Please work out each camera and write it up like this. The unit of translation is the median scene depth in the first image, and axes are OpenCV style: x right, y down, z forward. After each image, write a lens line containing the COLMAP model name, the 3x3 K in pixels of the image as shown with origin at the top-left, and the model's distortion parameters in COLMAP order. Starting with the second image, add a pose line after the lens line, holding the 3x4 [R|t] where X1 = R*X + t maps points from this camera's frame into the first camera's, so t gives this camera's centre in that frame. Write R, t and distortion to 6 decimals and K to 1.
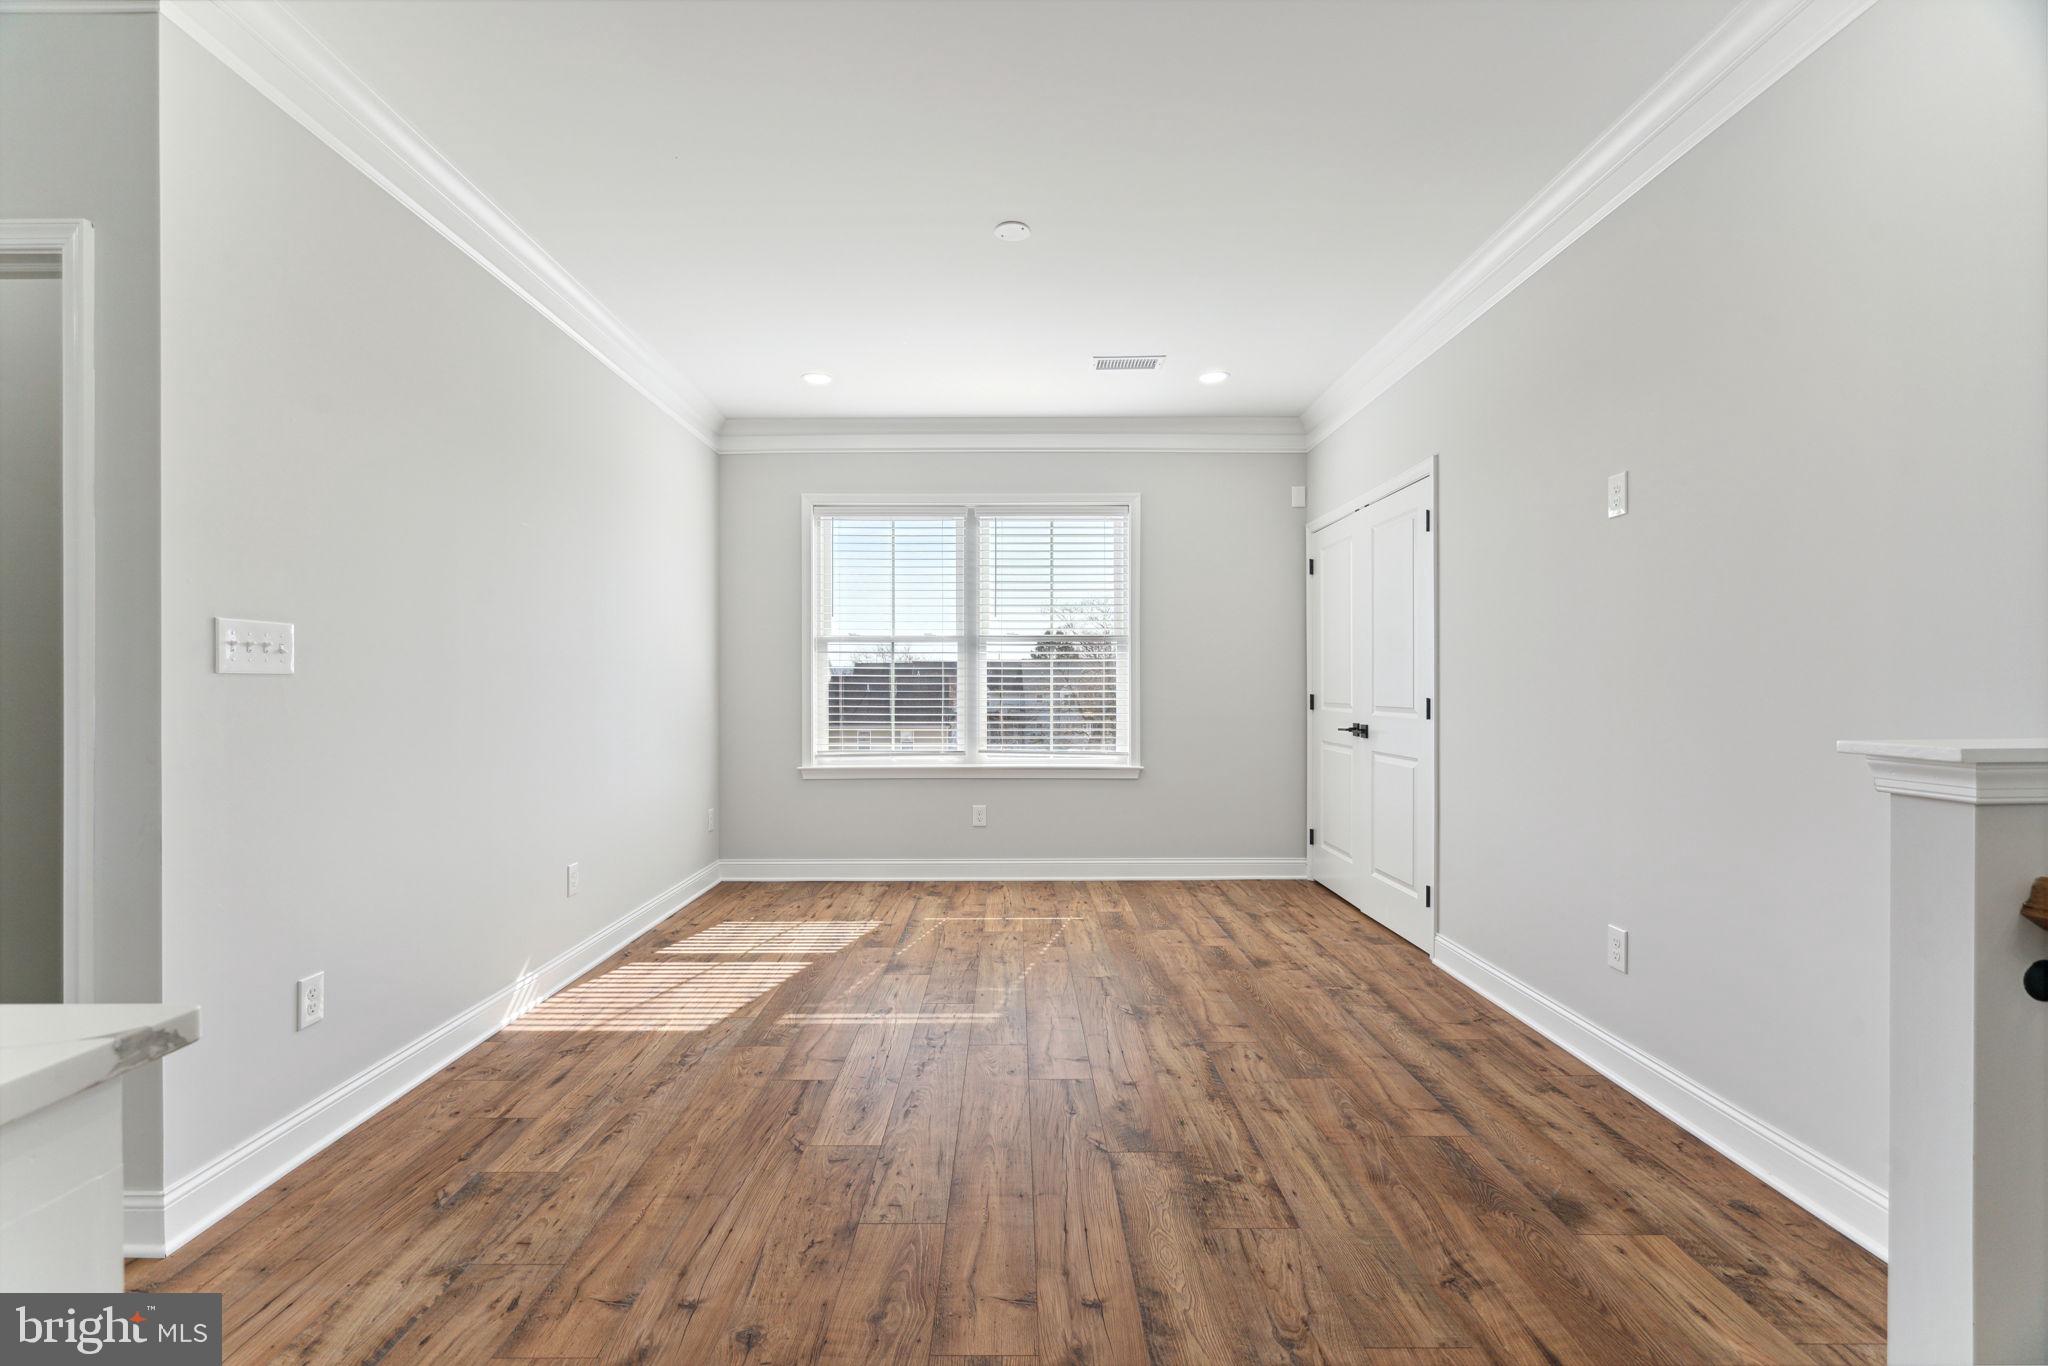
lens RADIAL K [[919.6, 0, 1007.6], [0, 919.6, 692.2], [0, 0, 1]] dist [-0.008960, 0.003551]
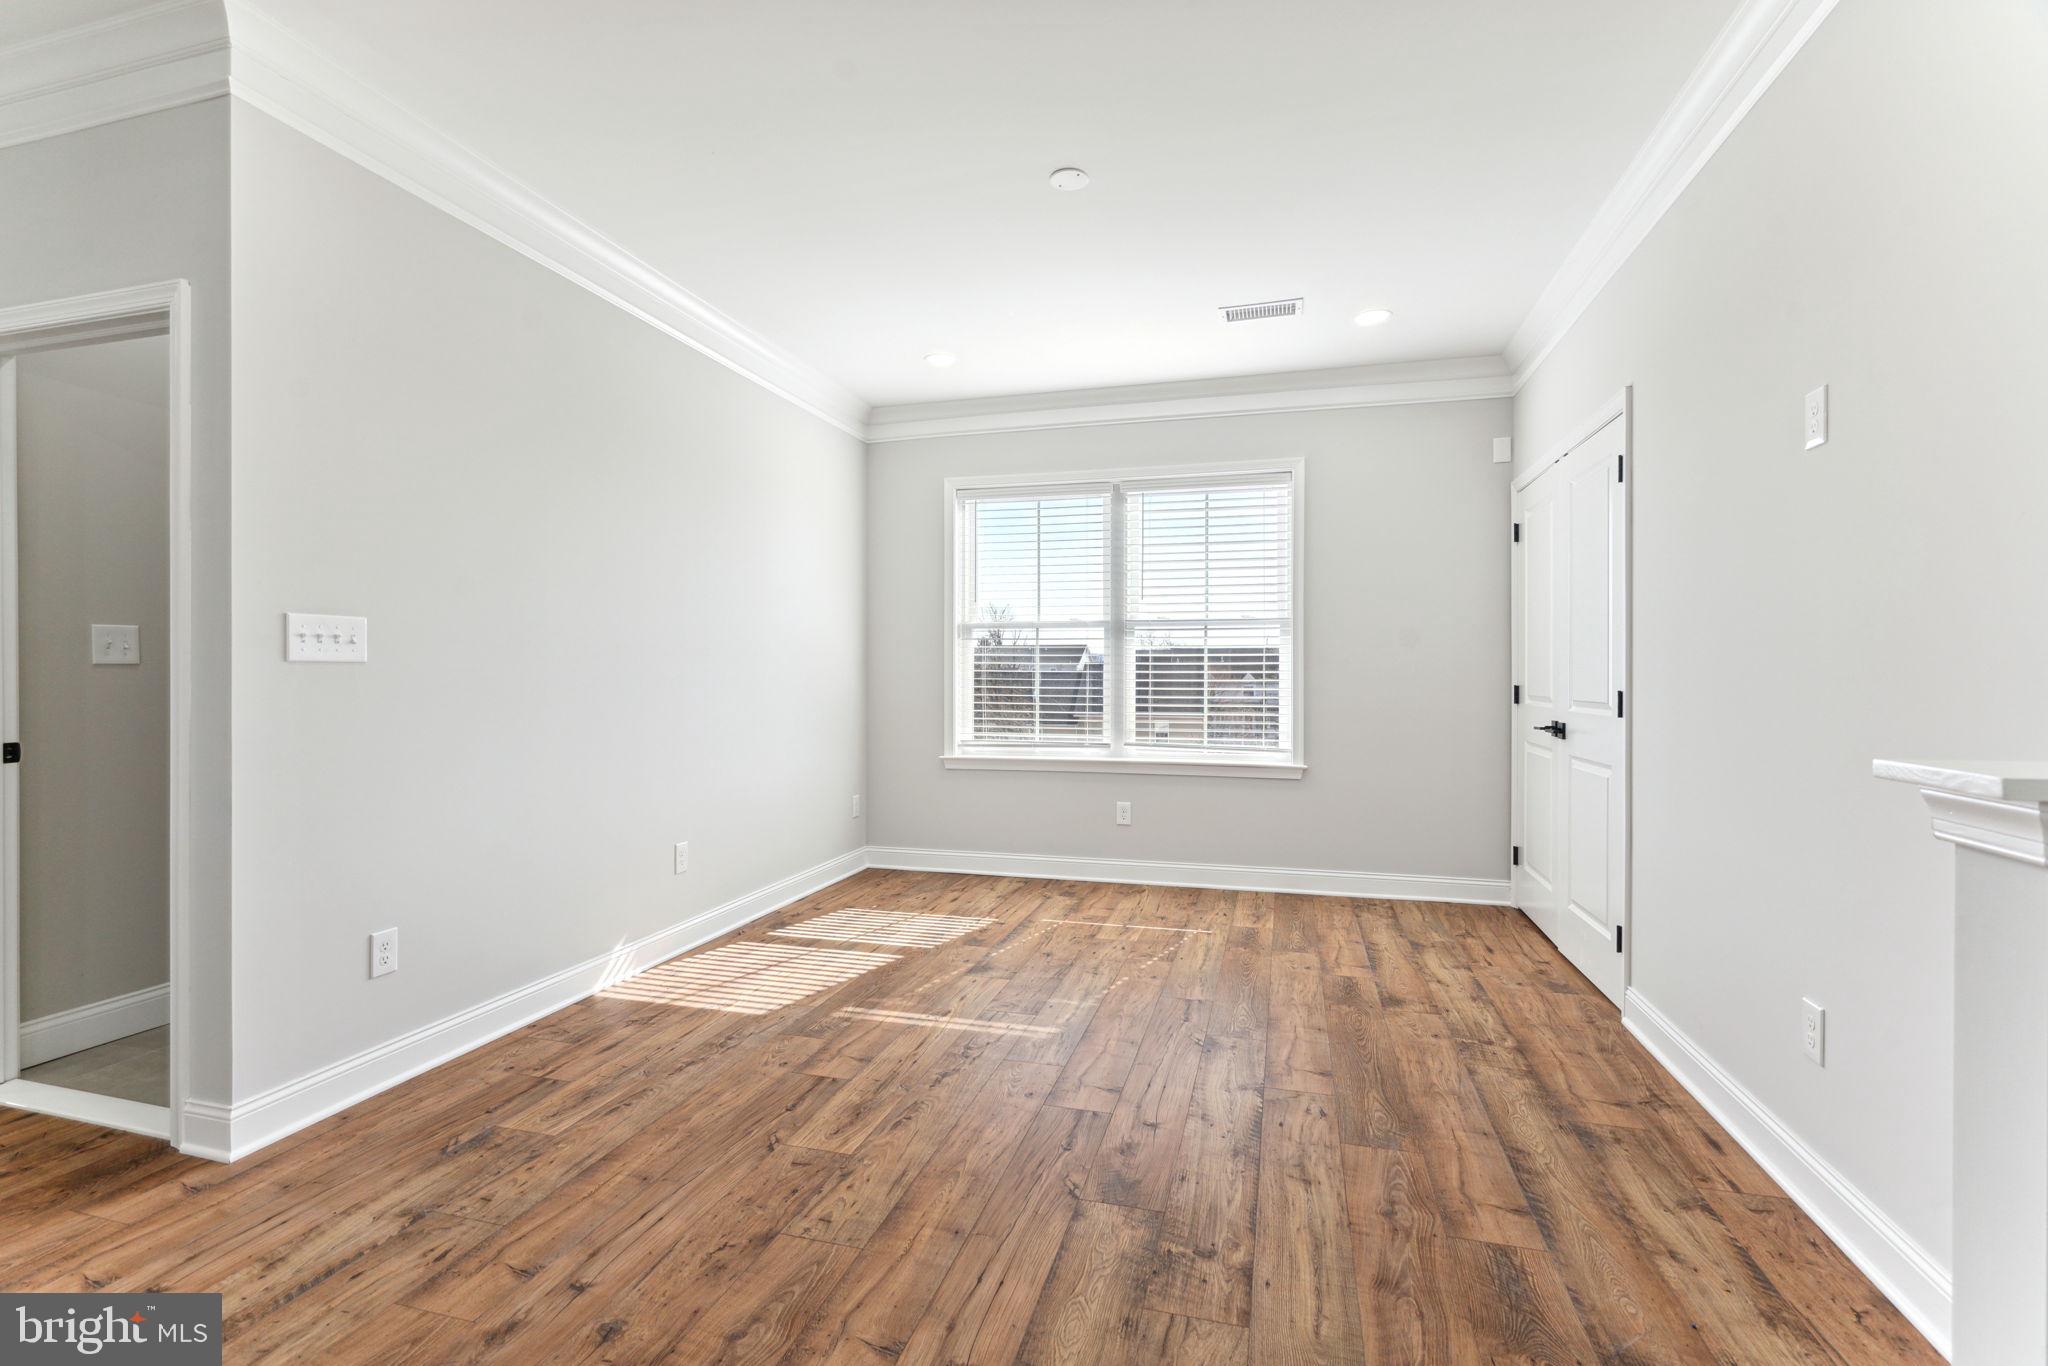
lens RADIAL K [[951.4, 0, 1004.4], [0, 951.4, 680.3], [0, 0, 1]] dist [-0.006475, 0.002065]
pose [[0.960104, 0.004302, -0.279609, 0.247481], [-0.004344, 0.999990, 0.000472, -0.001067], [0.279608, 0.000761, 0.960114, 0.080651]]
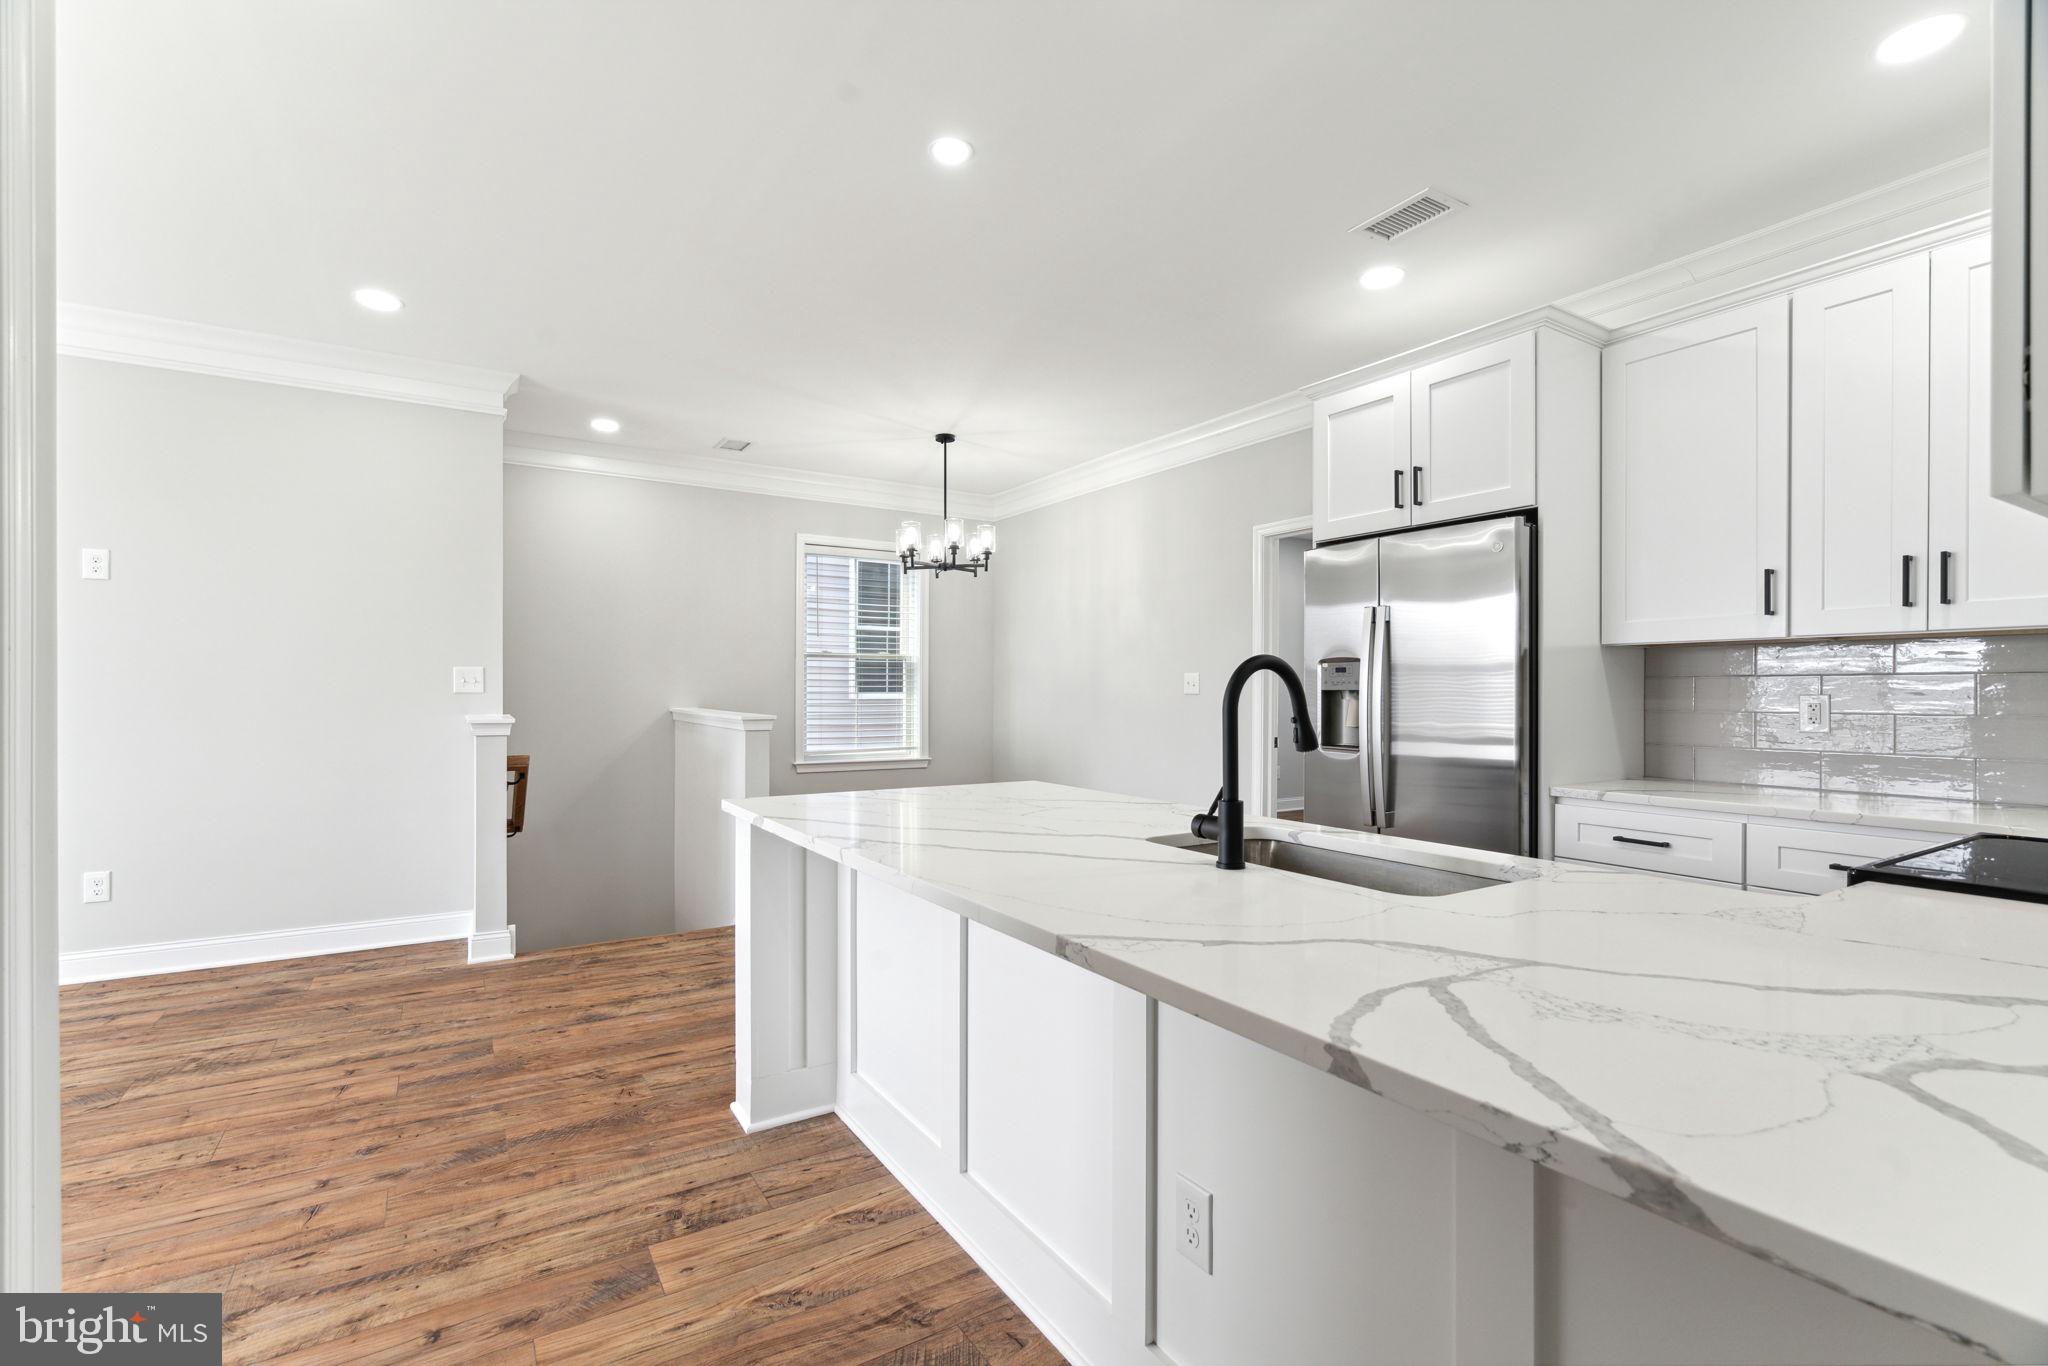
lens RADIAL K [[919.6, 0, 1015.9], [0, 919.6, 693.0], [0, 0, 1]] dist [-0.008960, 0.003551]
pose [[-0.532756, -0.003043, 0.846263, -1.252325], [0.002487, 0.999984, 0.005161, -0.022228], [-0.846265, 0.004854, -0.532740, 0.541535]]
